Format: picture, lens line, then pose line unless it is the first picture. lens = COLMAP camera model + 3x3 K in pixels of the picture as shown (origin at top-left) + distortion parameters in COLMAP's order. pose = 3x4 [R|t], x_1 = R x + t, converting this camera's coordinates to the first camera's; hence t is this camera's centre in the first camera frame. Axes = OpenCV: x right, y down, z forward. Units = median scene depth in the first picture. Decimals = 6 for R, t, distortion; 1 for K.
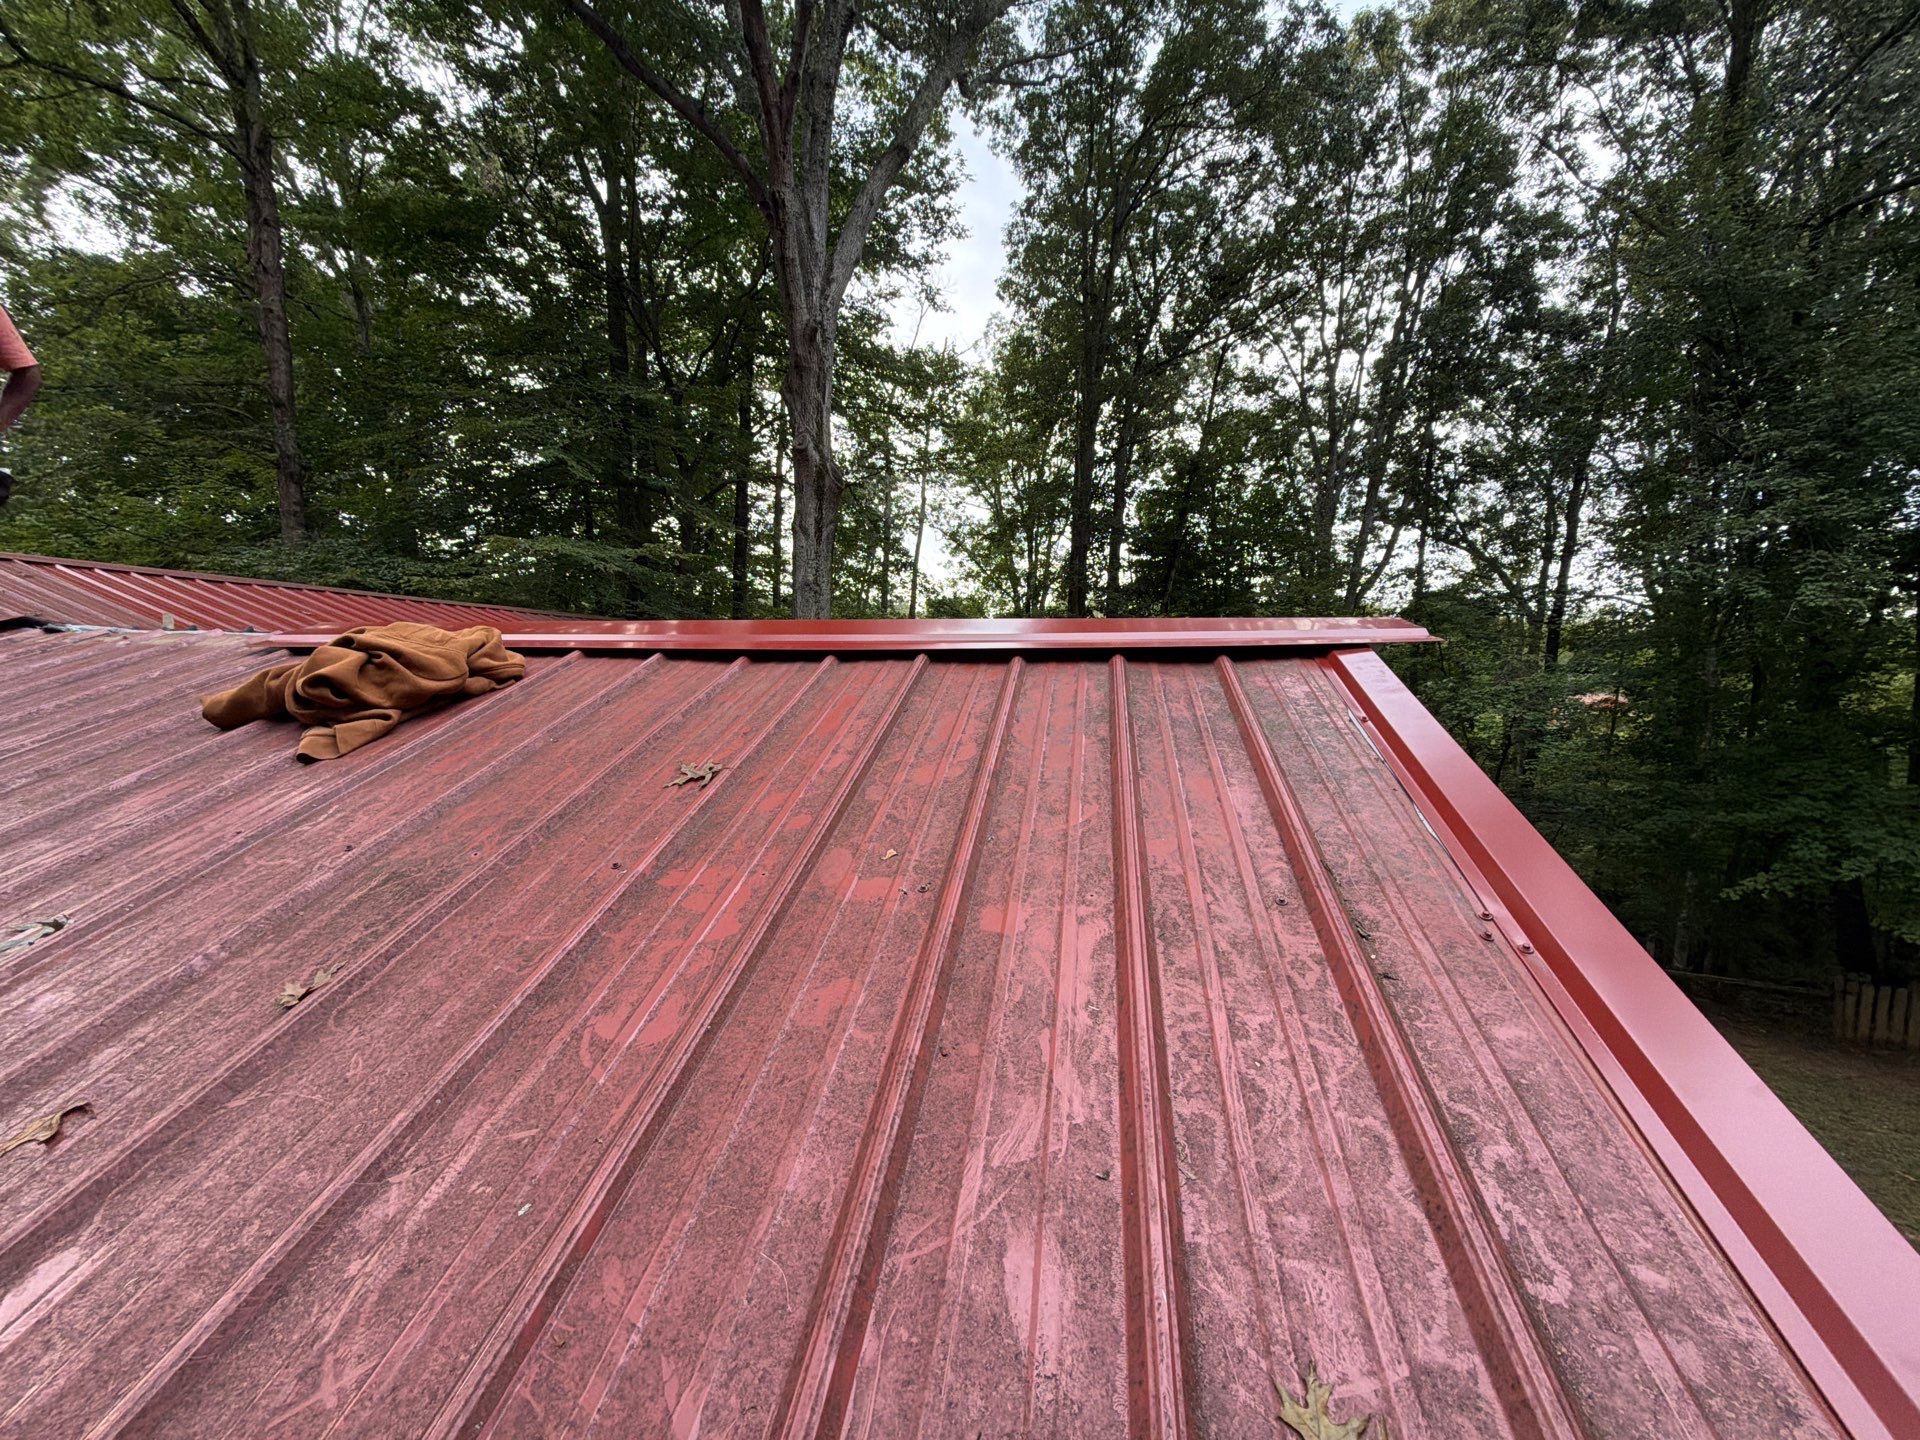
lens RADIAL K [[763.1, 0, 959.7], [0, 763.1, 720.3], [0, 0, 1]] dist [0.000317, 0.000036]
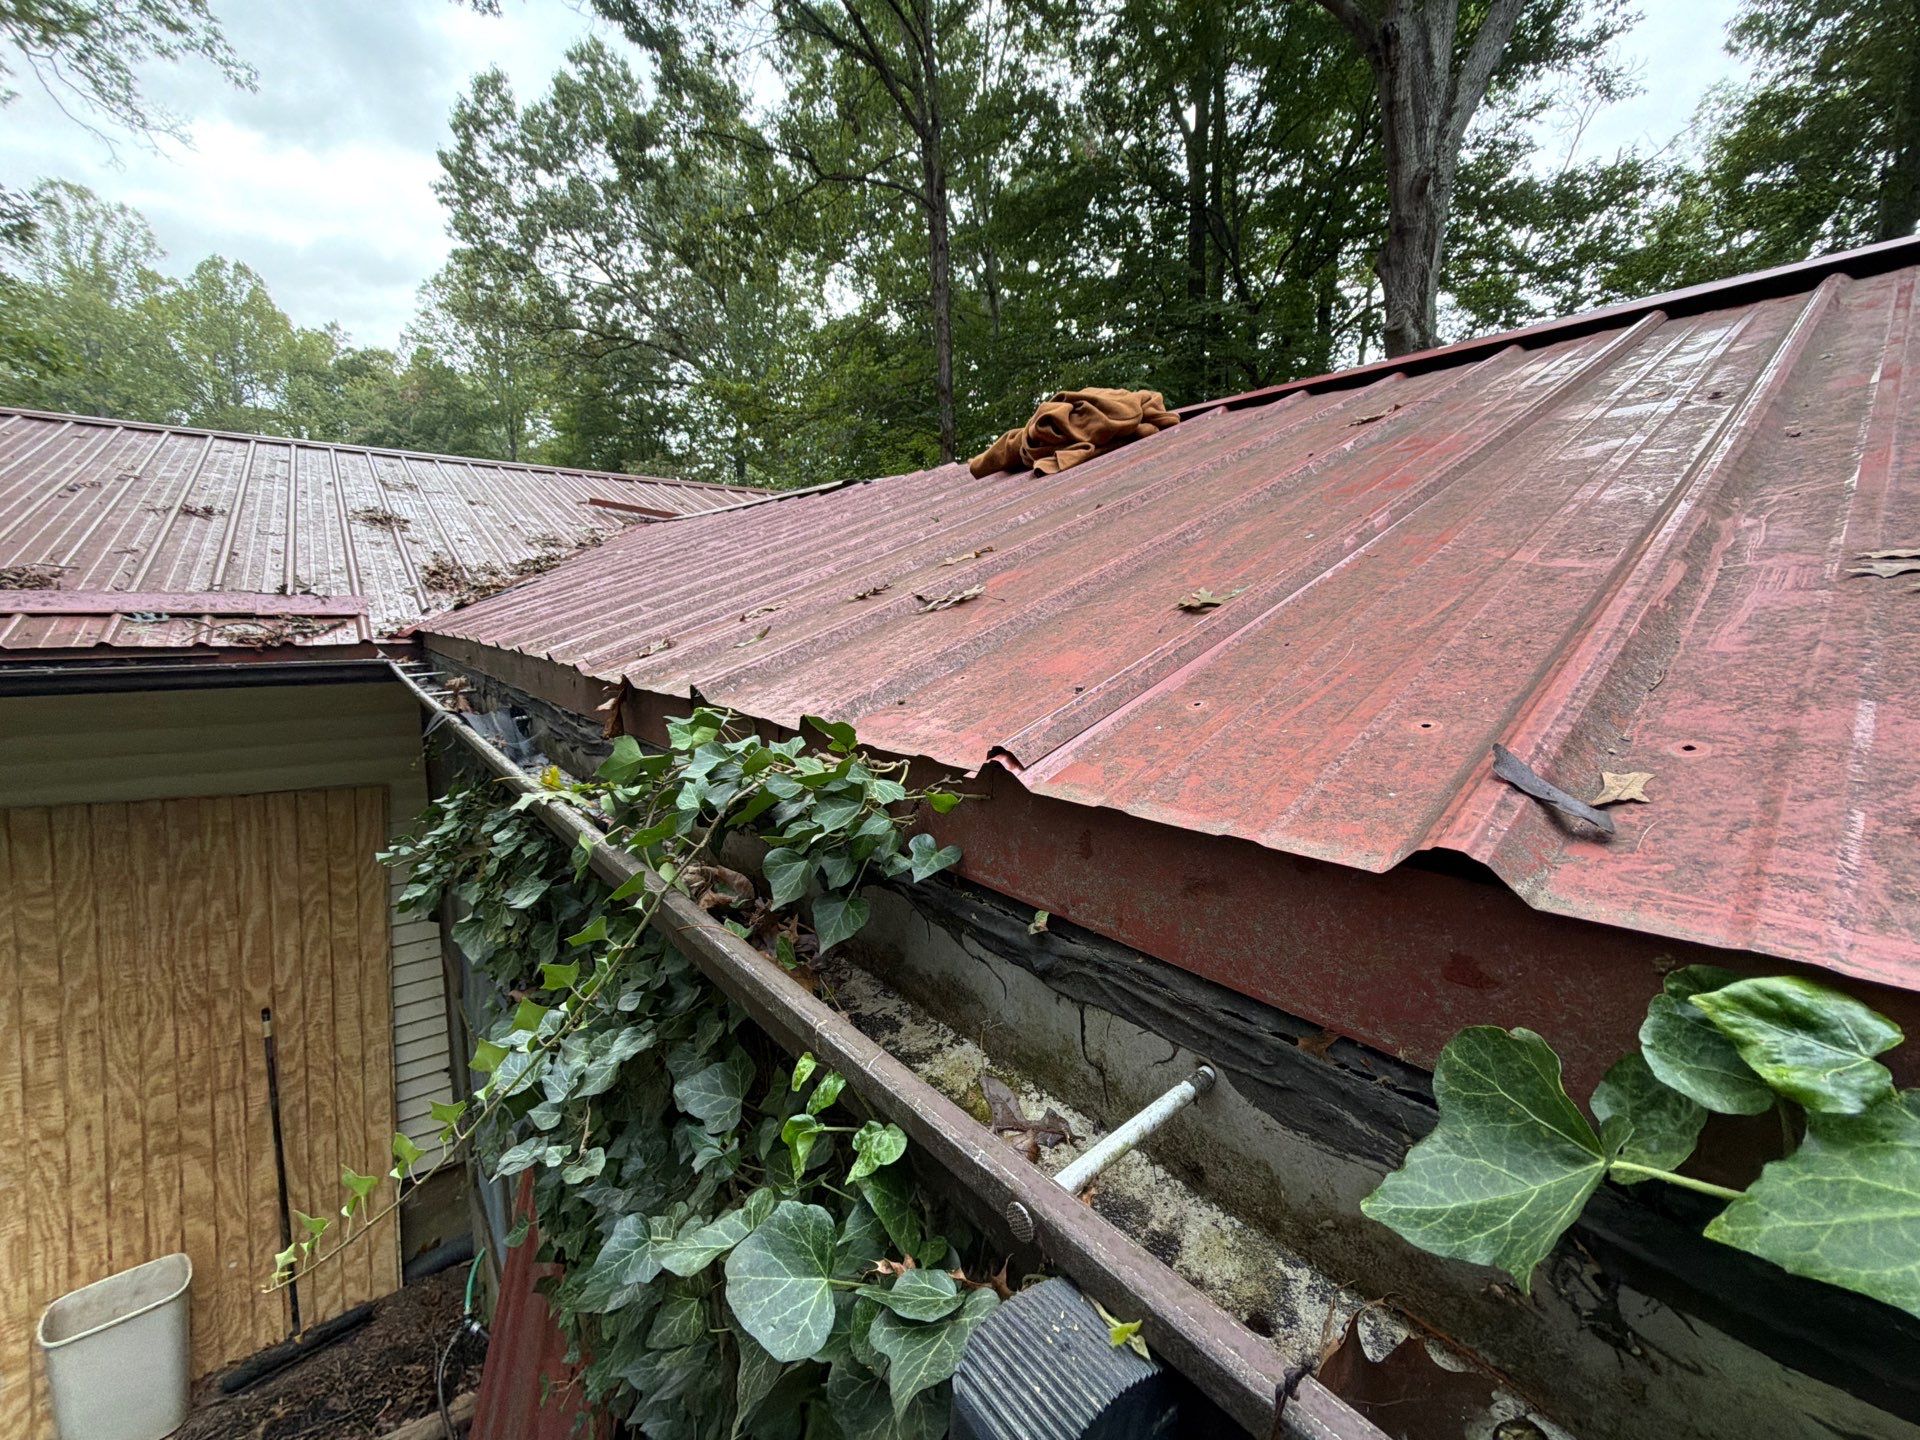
lens RADIAL K [[763.1, 0, 963.0], [0, 763.1, 713.7], [0, 0, 1]] dist [0.000317, 0.000036]
pose [[0.773207, 0.079542, -0.629146, -0.073055], [-0.033336, 0.995829, 0.084932, 0.292269], [0.633277, -0.044697, 0.772633, -0.105018]]
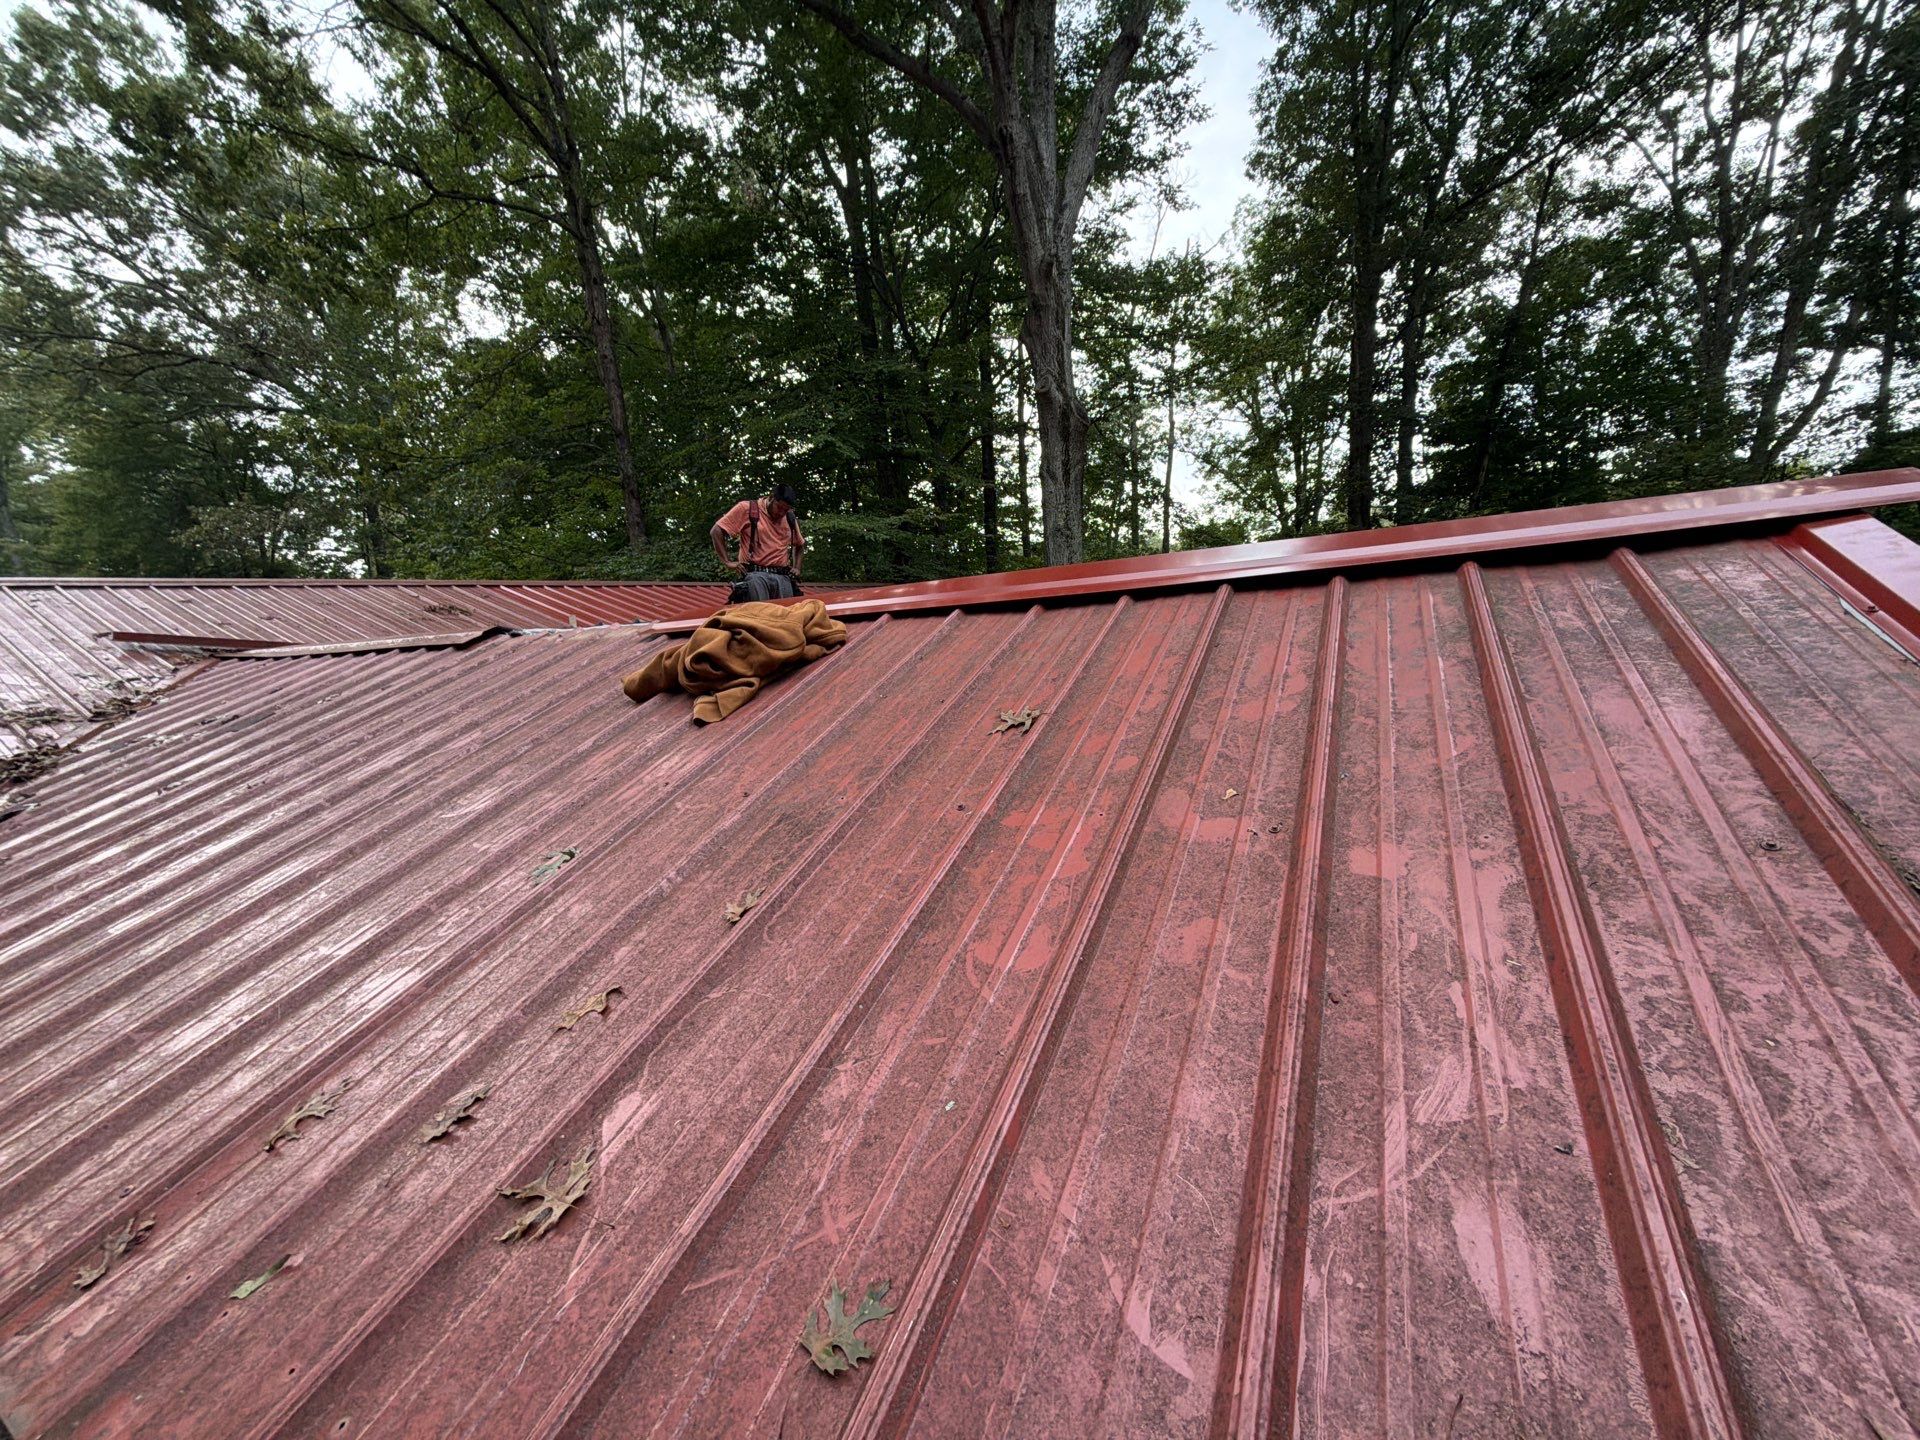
lens RADIAL K [[763.1, 0, 959.4], [0, 763.1, 720.6], [0, 0, 1]] dist [0.000317, 0.000036]
pose [[0.943491, -0.043476, -0.328533, -0.056006], [0.067287, 0.995839, 0.061453, 0.000702], [0.324495, -0.080086, 0.942491, -0.006688]]
